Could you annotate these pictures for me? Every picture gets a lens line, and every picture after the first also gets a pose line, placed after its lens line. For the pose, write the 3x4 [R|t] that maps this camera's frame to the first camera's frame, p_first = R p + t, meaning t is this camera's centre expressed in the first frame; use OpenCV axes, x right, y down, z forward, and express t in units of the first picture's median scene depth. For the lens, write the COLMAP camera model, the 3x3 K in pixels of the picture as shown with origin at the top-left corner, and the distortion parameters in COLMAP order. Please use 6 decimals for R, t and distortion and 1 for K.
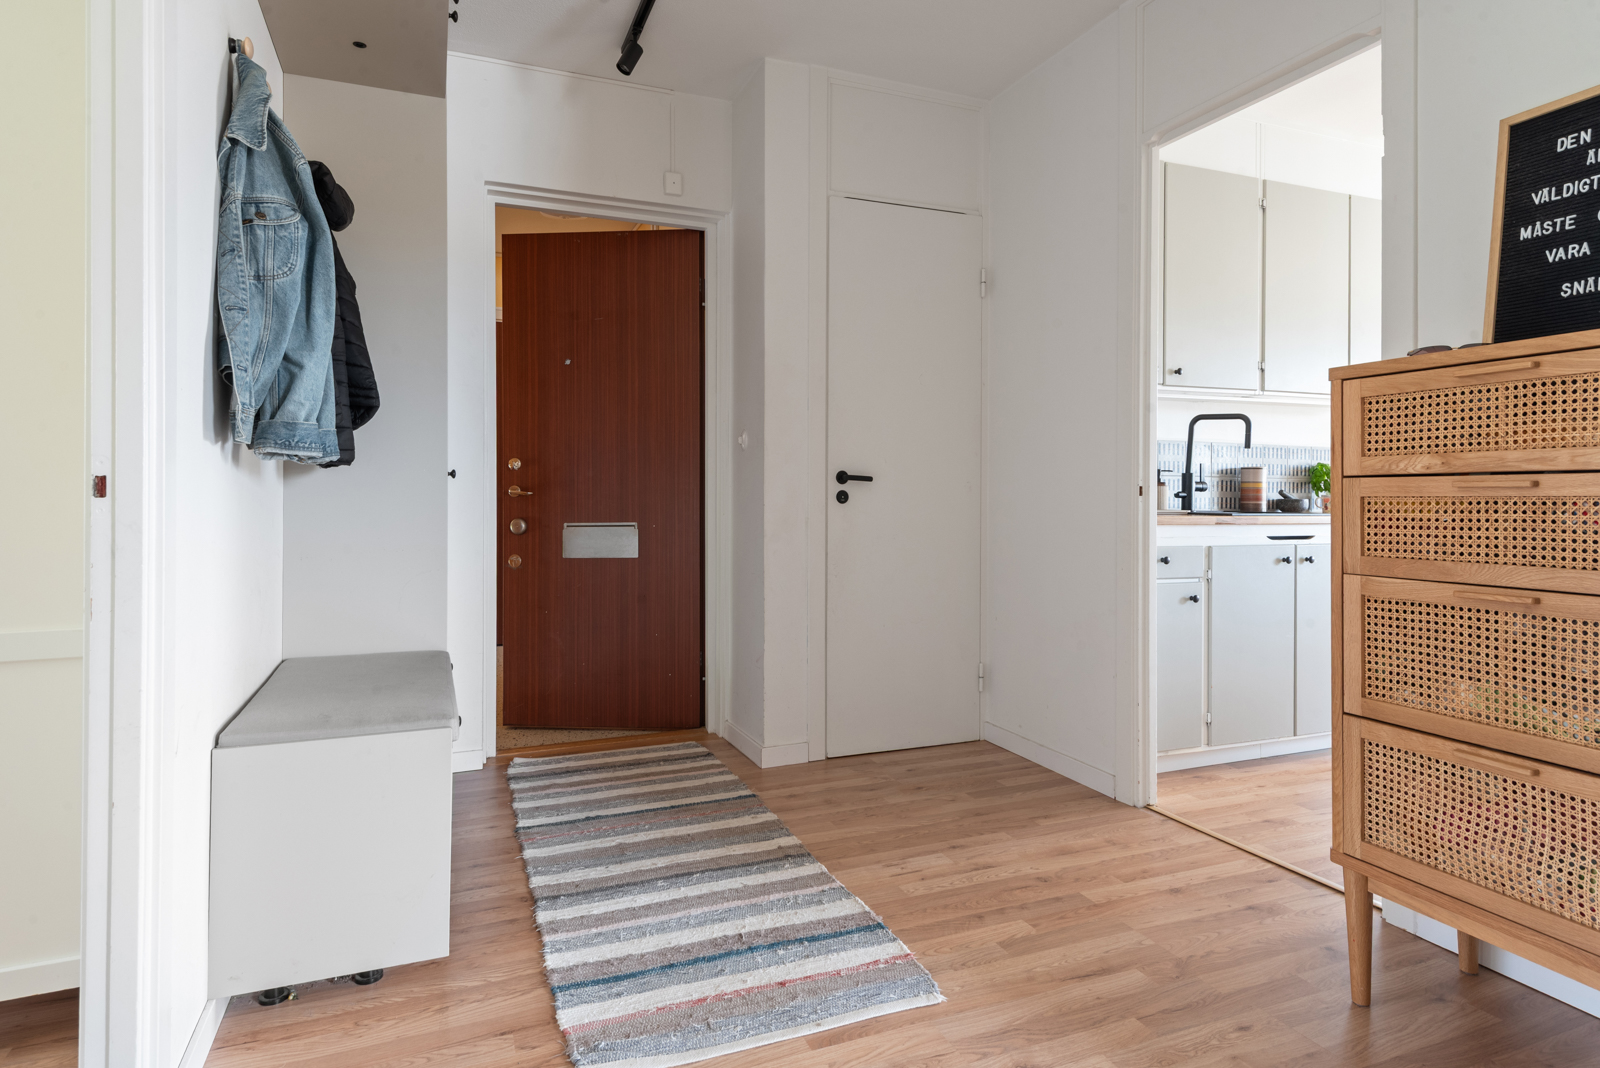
lens RADIAL K [[884.8, 0, 794.9], [0, 884.8, 490.3], [0, 0, 1]] dist [0.002726, 0.000183]
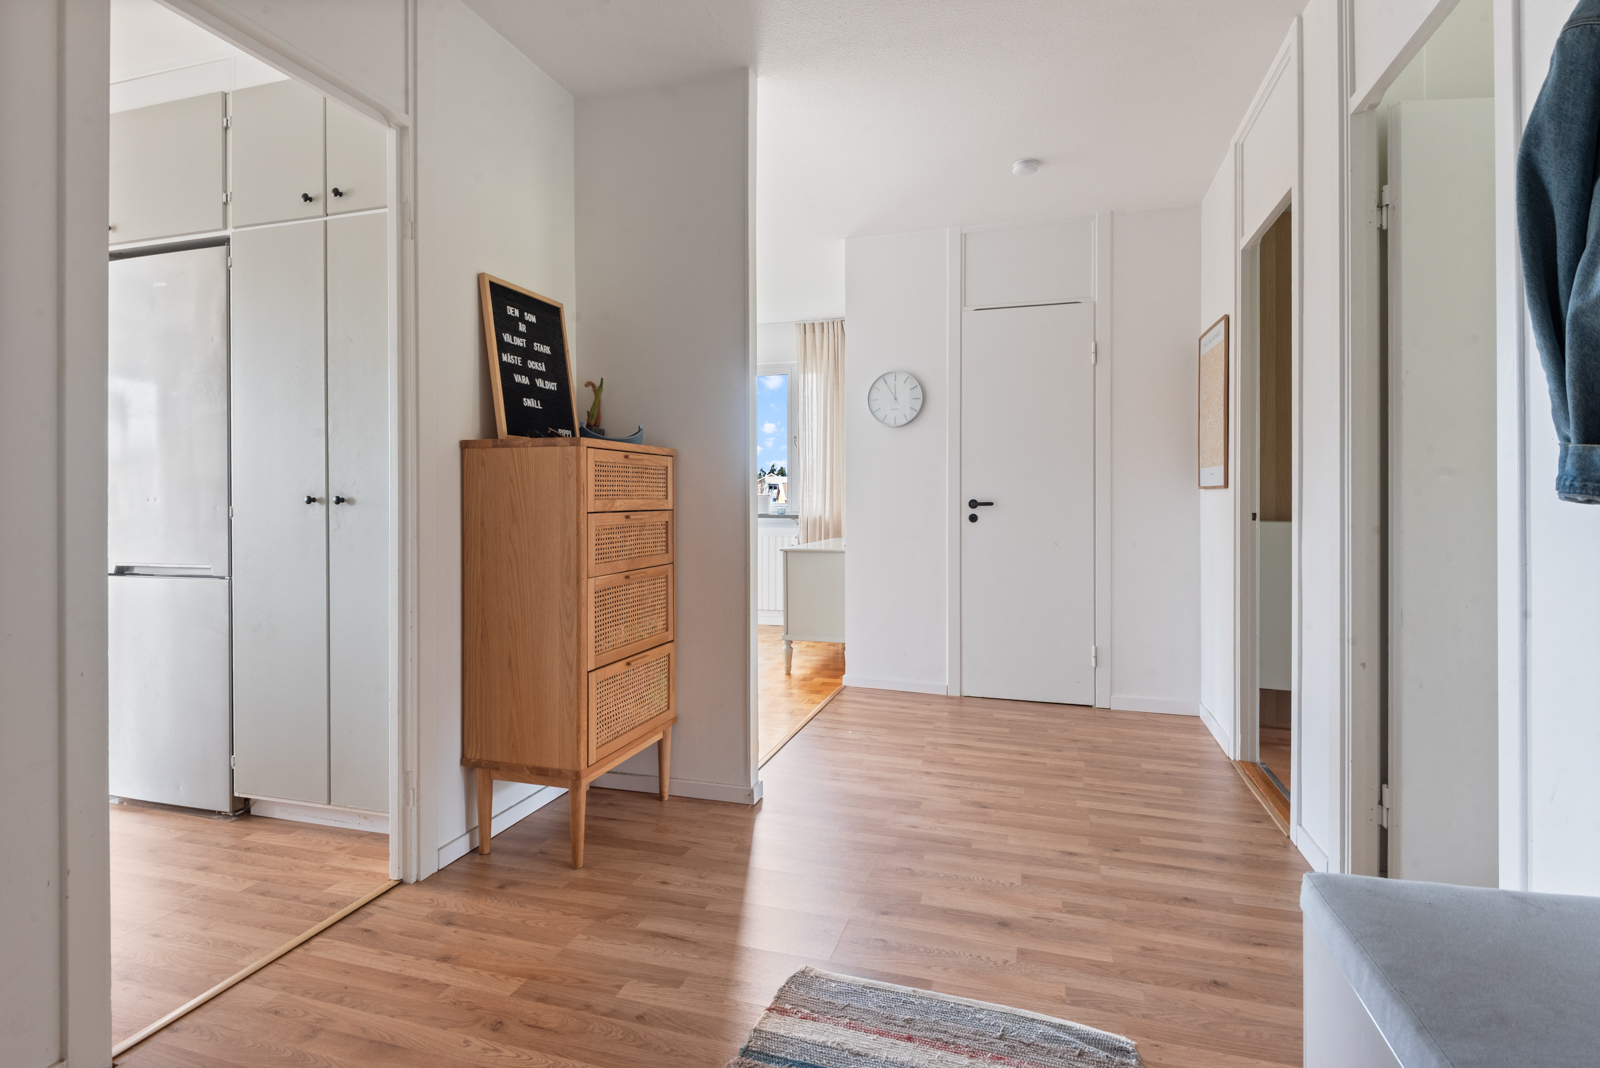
lens RADIAL K [[792.8, 0, 796.8], [0, 792.8, 504.2], [0, 0, 1]] dist [0.000210, -0.000055]
pose [[-0.777213, -0.006110, 0.629207, -0.419232], [-0.004729, 0.999981, 0.003870, -0.032540], [-0.629219, 0.000033, -0.777228, 1.569493]]
